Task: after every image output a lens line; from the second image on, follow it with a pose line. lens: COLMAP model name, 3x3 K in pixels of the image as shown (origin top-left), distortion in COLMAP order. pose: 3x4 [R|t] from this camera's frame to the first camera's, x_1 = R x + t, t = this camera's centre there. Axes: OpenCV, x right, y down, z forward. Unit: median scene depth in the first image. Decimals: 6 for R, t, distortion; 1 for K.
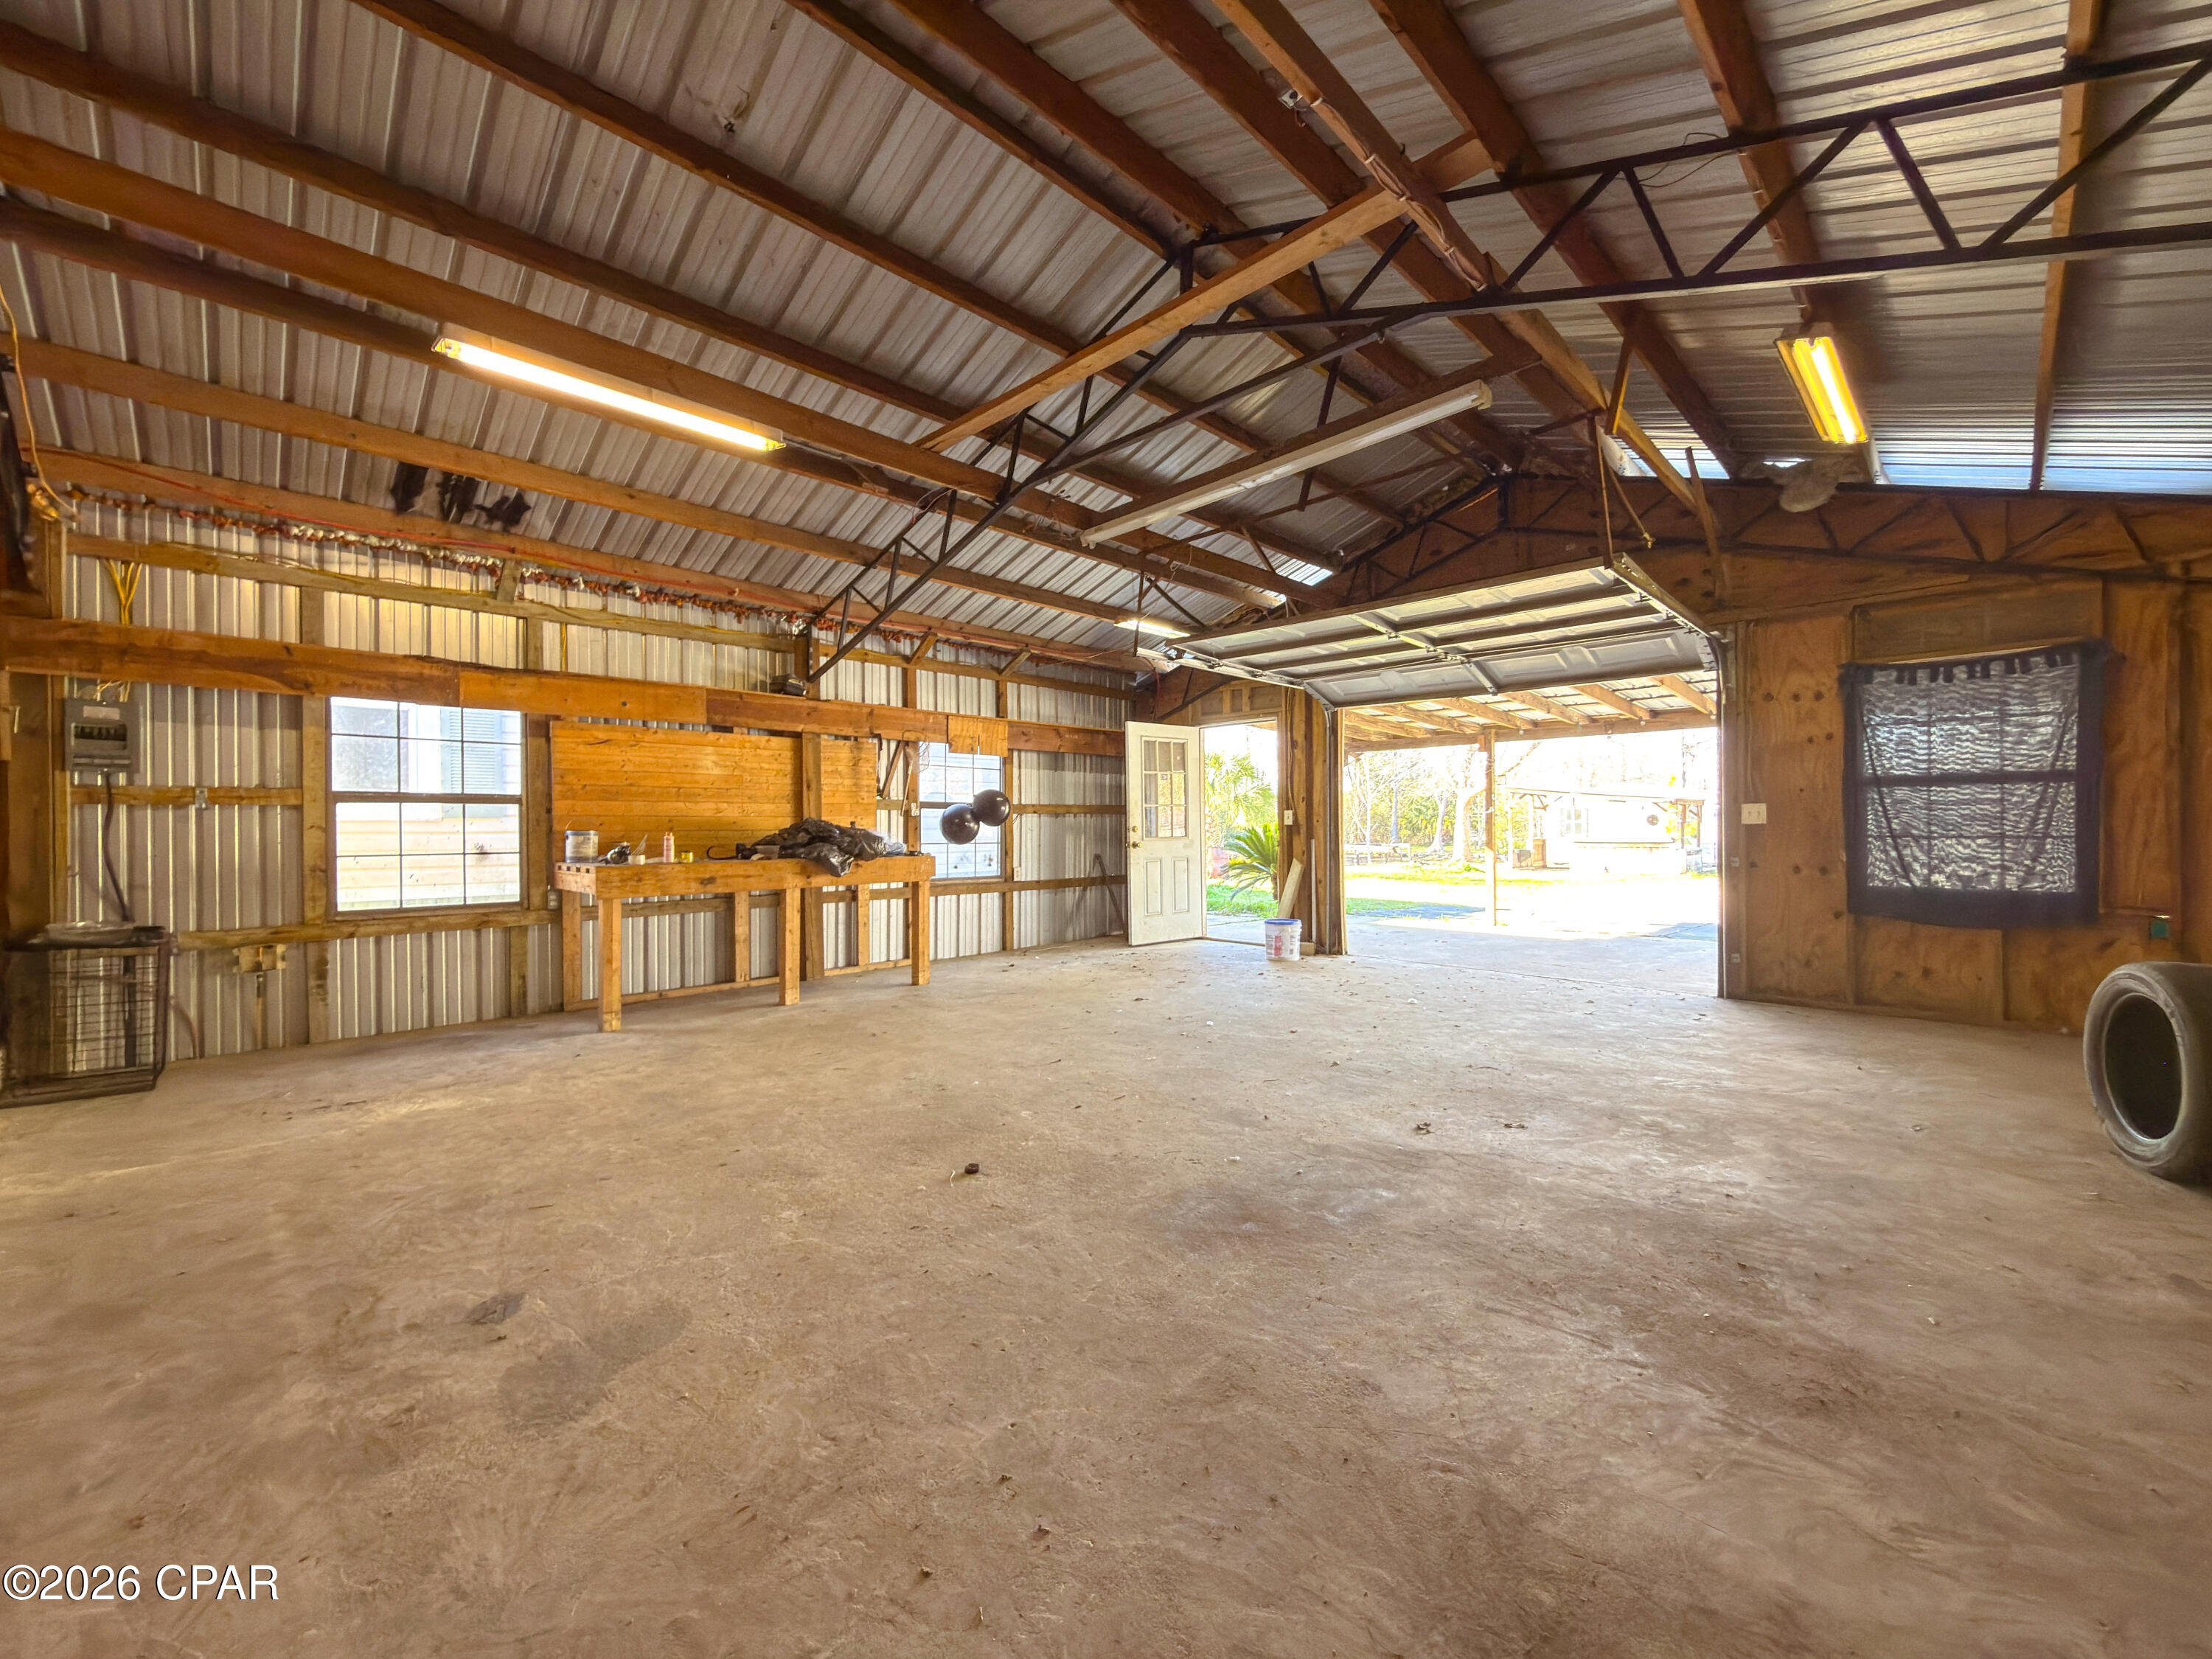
lens RADIAL K [[874.1, 0, 1090.0], [0, 874.1, 831.9], [0, 0, 1]] dist [0.000620, -0.000141]
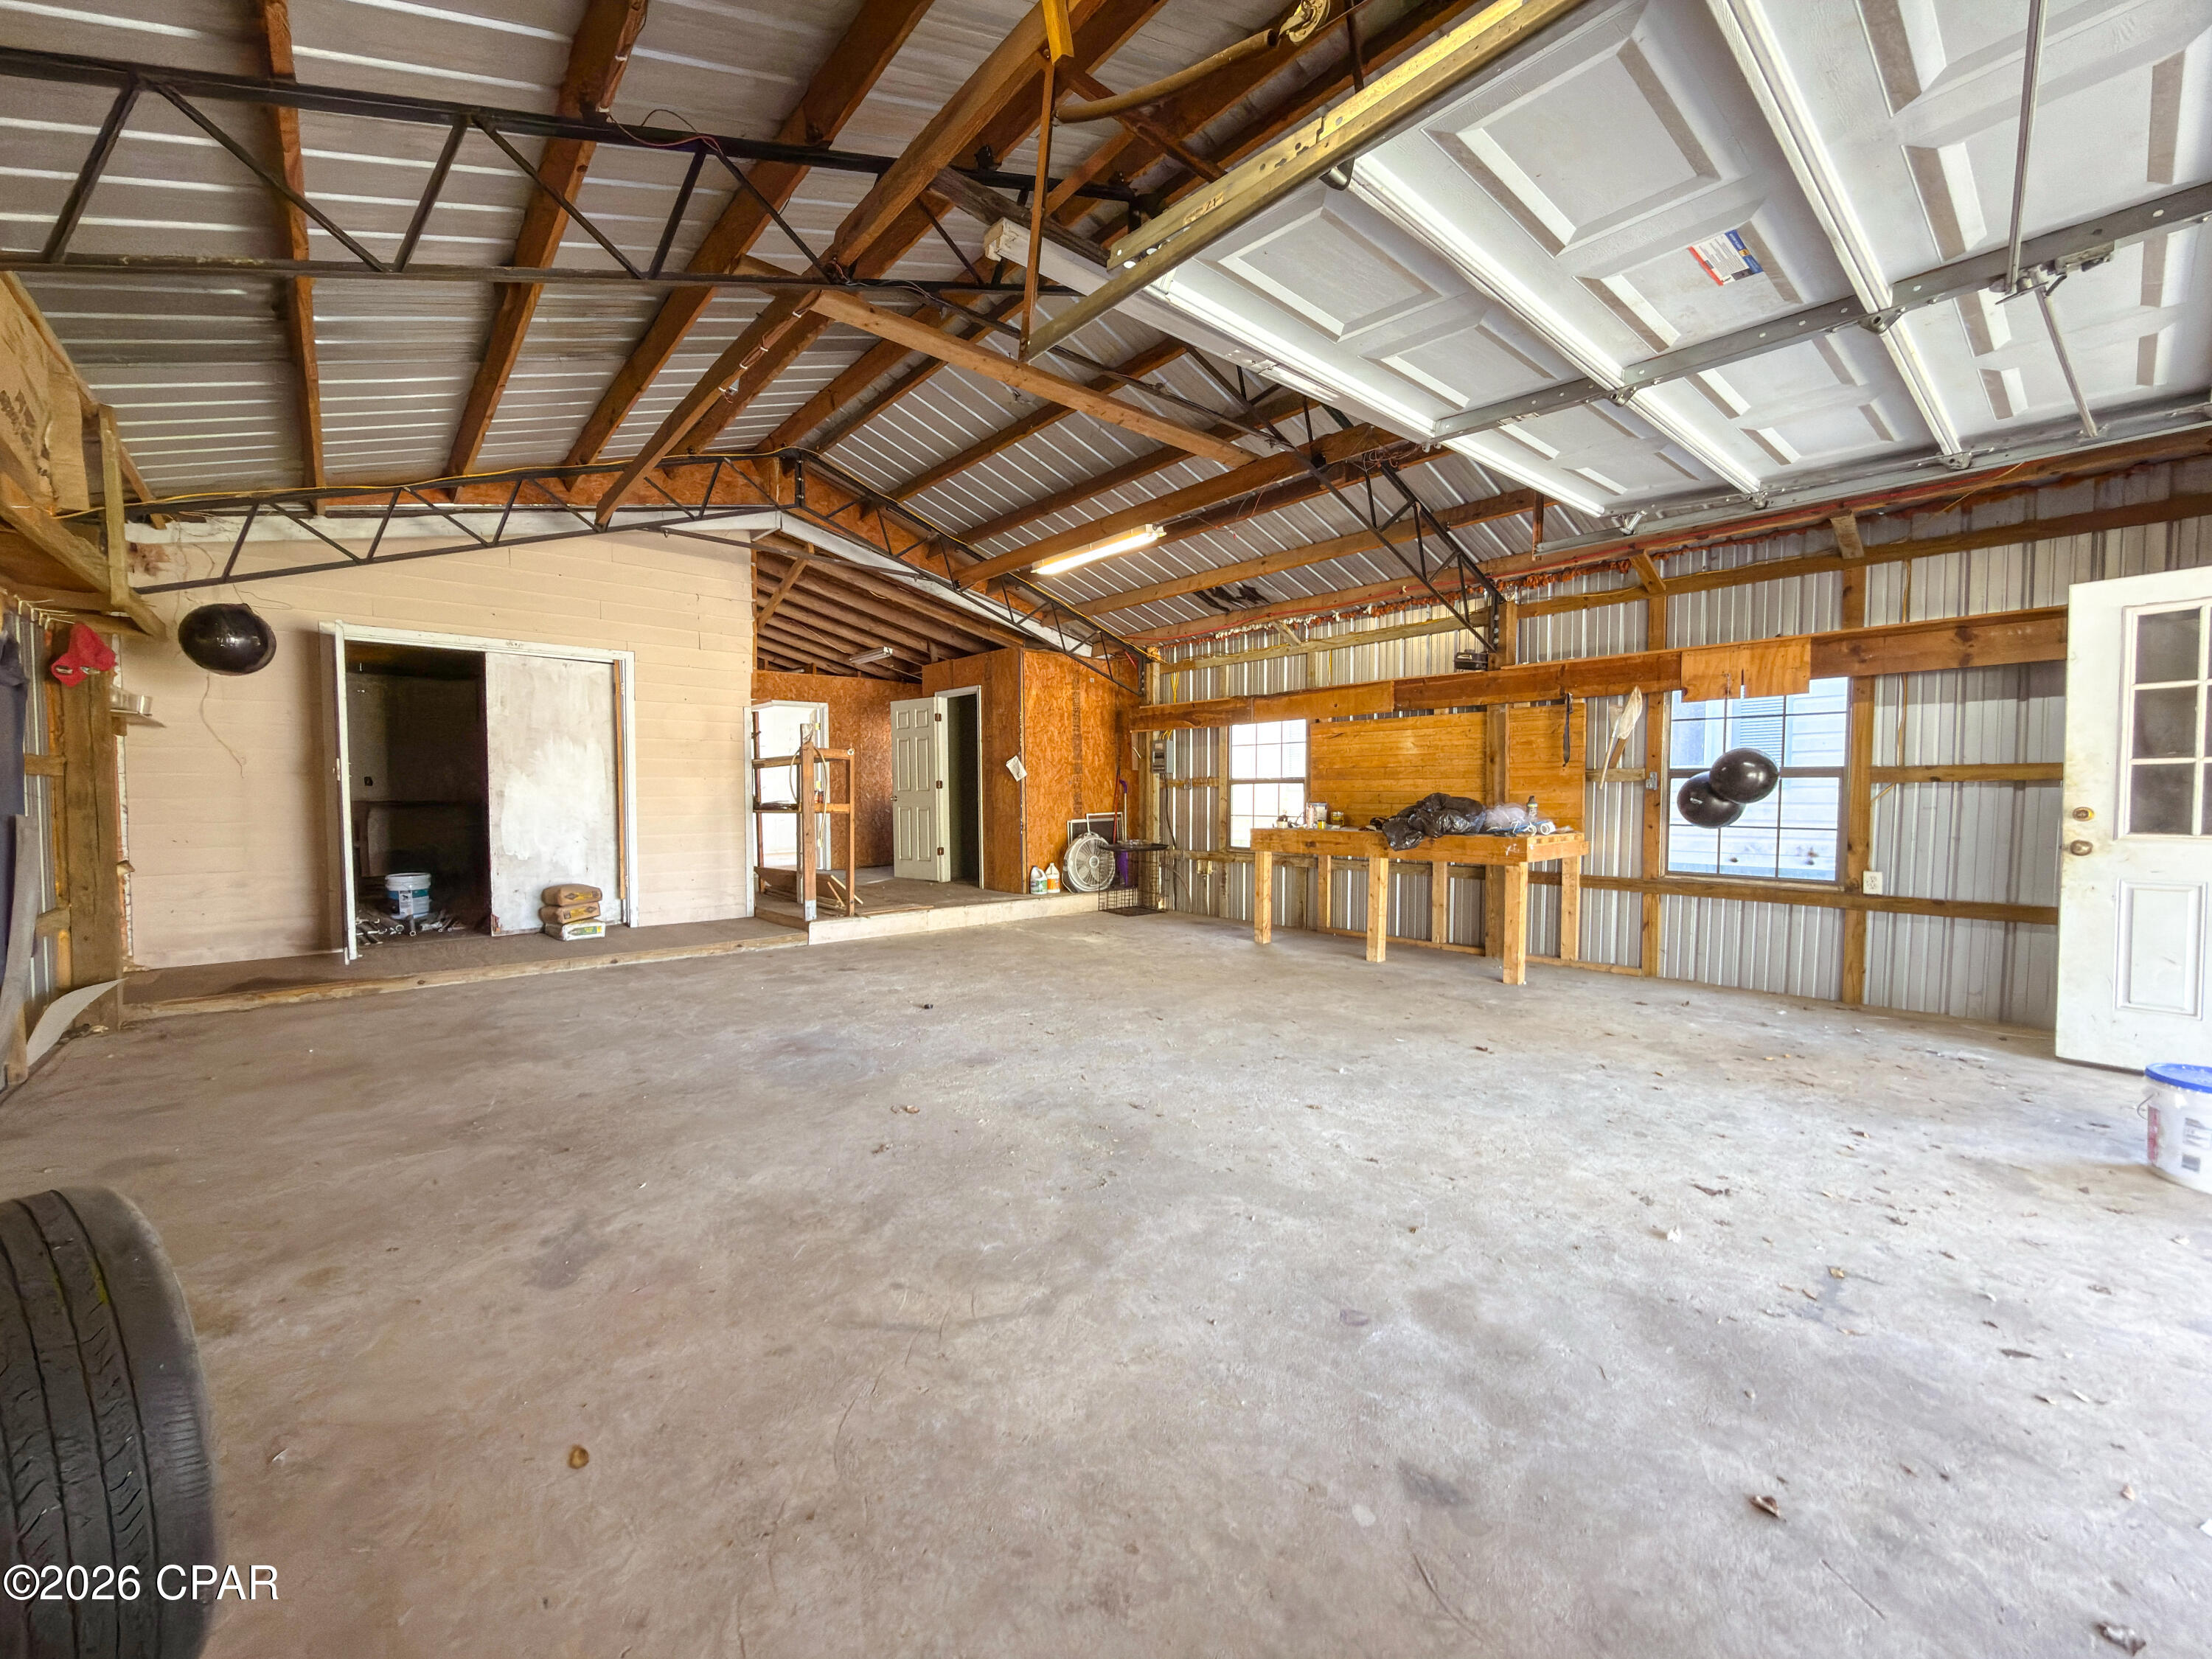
lens RADIAL K [[884.1, 0, 1103.2], [0, 884.1, 831.7], [0, 0, 1]] dist [0.001002, 0.000082]
pose [[-0.074084, 0.040511, -0.996429, 0.764212], [-0.012821, 0.999053, 0.041571, -0.008586], [0.997170, 0.015855, -0.073495, 0.713806]]
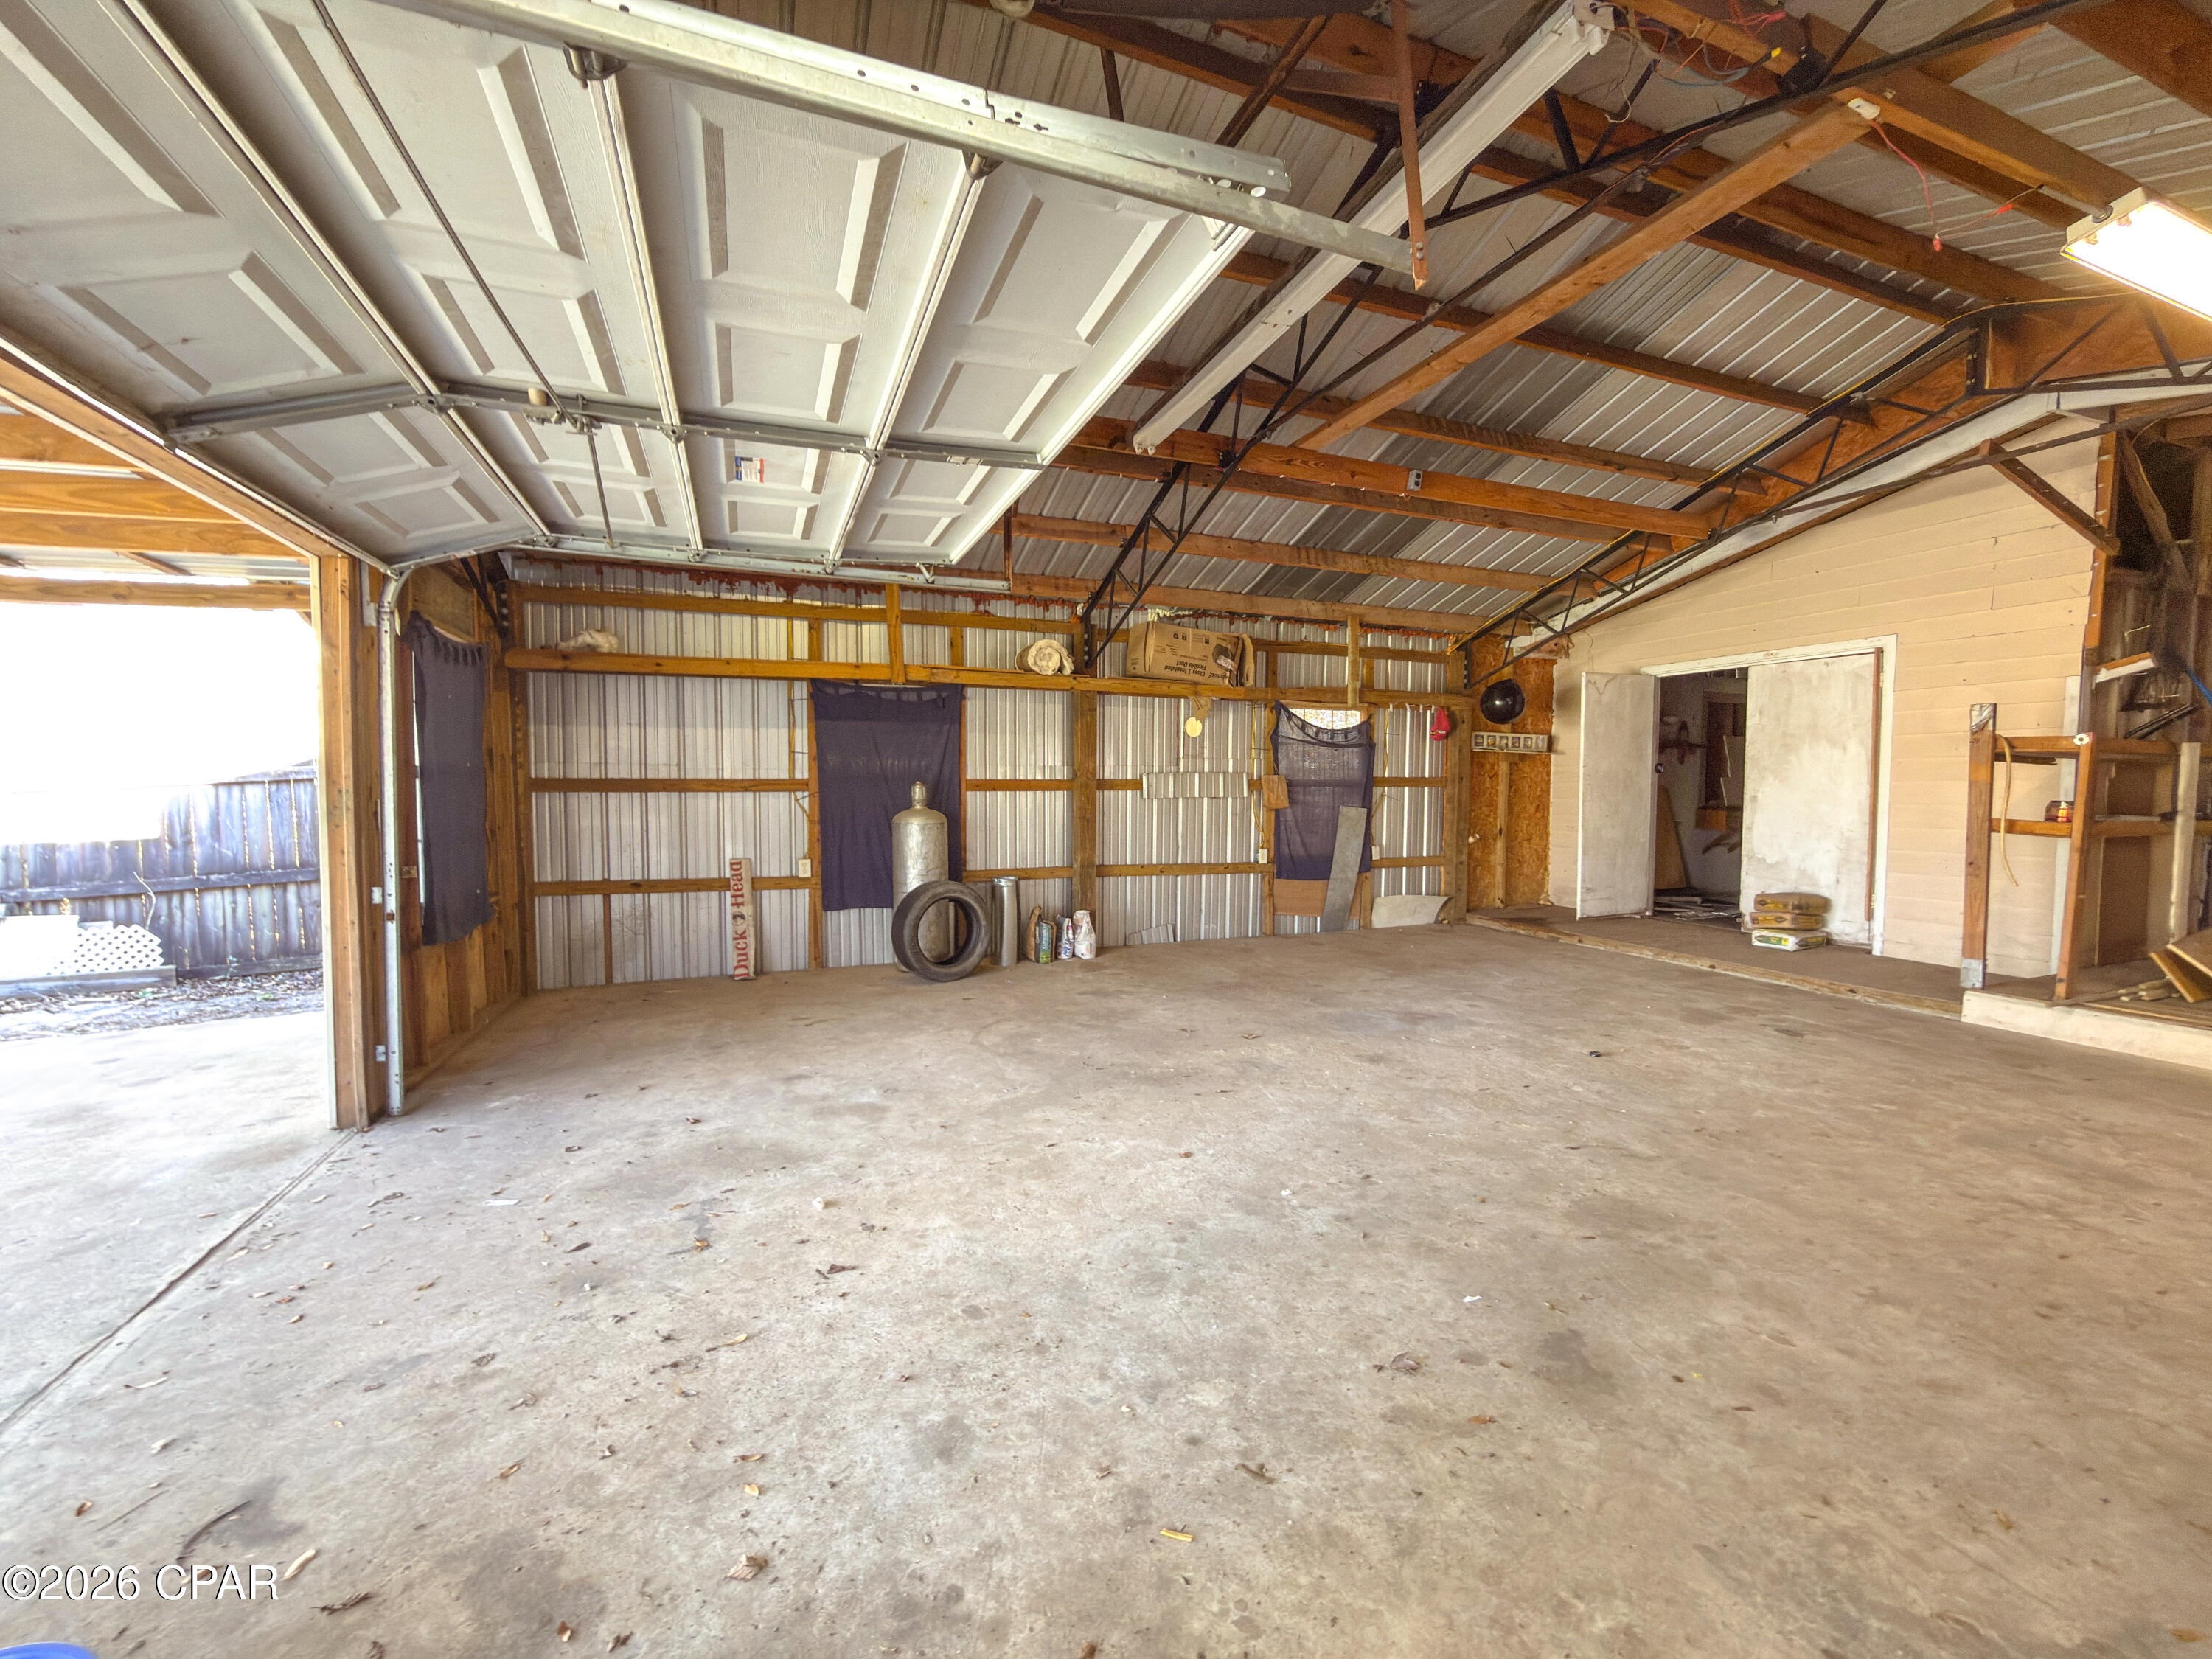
lens RADIAL K [[884.1, 0, 1103.2], [0, 884.1, 831.7], [0, 0, 1]] dist [0.001002, 0.000082]
pose [[-0.916509, -0.024074, 0.399290, 0.021839], [0.002369, 0.997843, 0.065600, -0.036112], [-0.400008, 0.061069, -0.914475, 1.308376]]
